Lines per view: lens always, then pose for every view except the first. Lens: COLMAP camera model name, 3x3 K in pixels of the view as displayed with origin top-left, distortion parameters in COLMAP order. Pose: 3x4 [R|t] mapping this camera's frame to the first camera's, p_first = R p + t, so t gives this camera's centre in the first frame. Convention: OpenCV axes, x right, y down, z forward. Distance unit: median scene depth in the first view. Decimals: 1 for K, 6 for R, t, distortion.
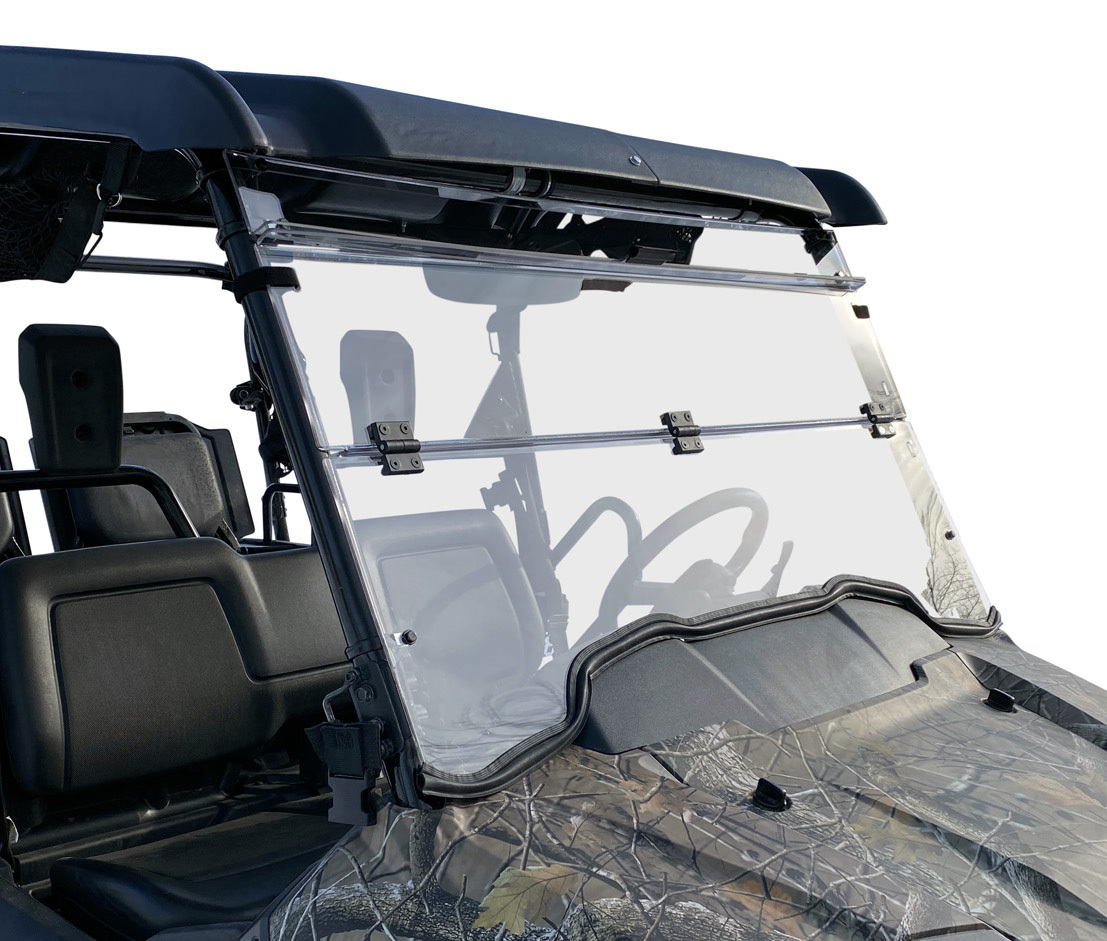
lens RADIAL K [[1397.2, 0, 553.5], [0, 1397.2, 470.5], [0, 0, 1]] dist [0.140472, -0.685901]
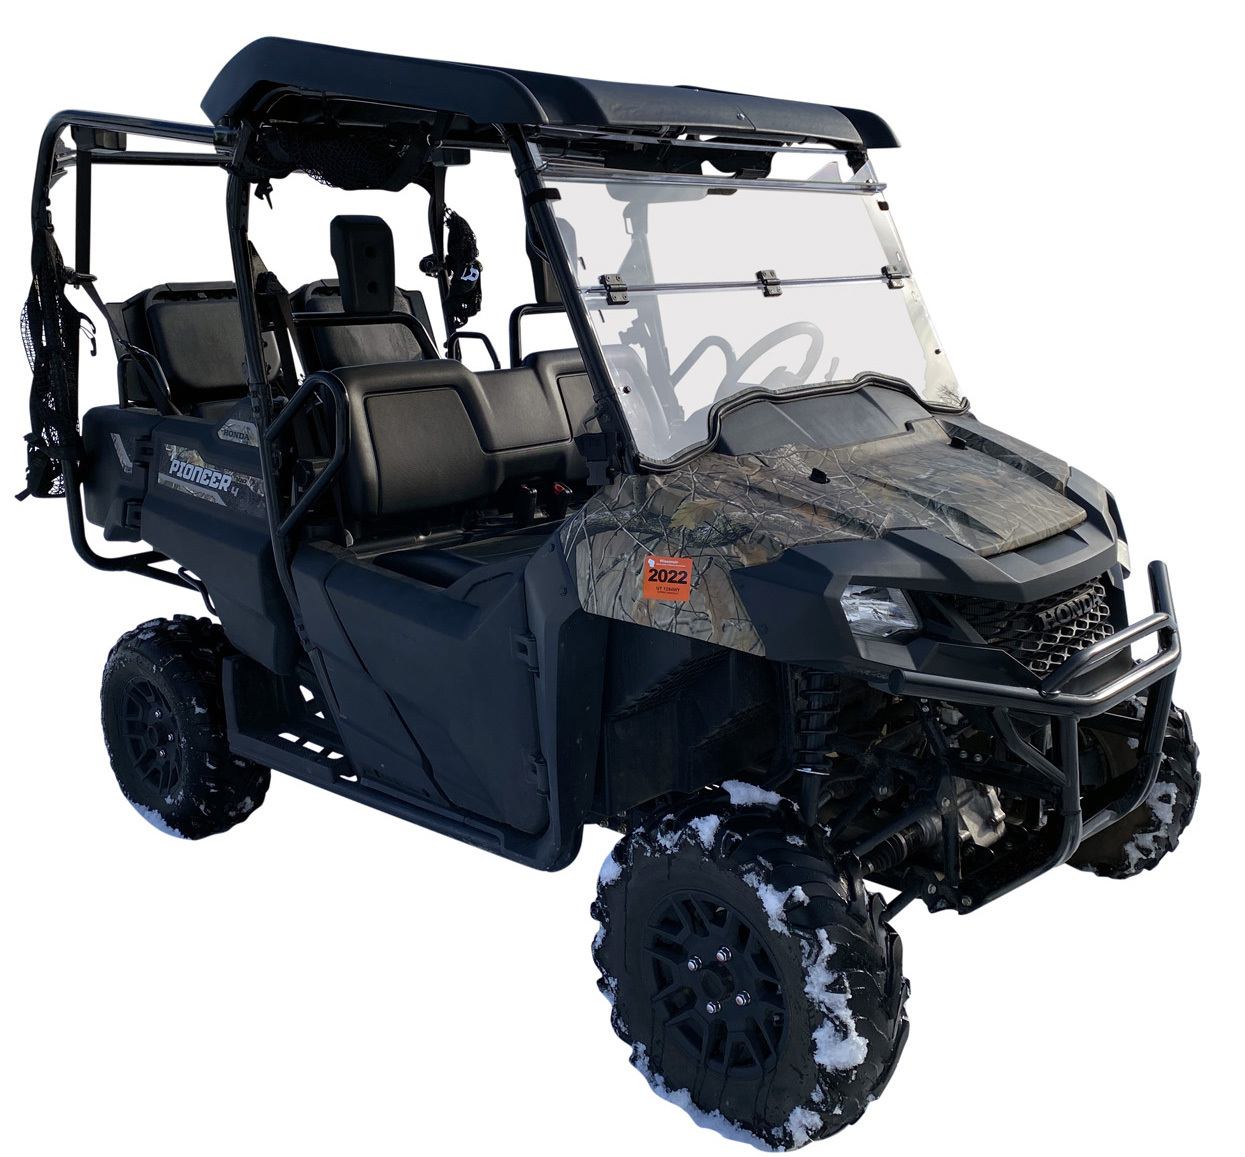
lens RADIAL K [[2265.6, 0, 622.5], [0, 2265.6, 578.5], [0, 0, 1]] dist [0.105437, -0.024094]
pose [[0.998884, -0.008678, 0.046422, -0.209878], [0.005215, 0.997229, 0.074215, 0.121383], [-0.046937, -0.073890, 0.996161, -1.697795]]
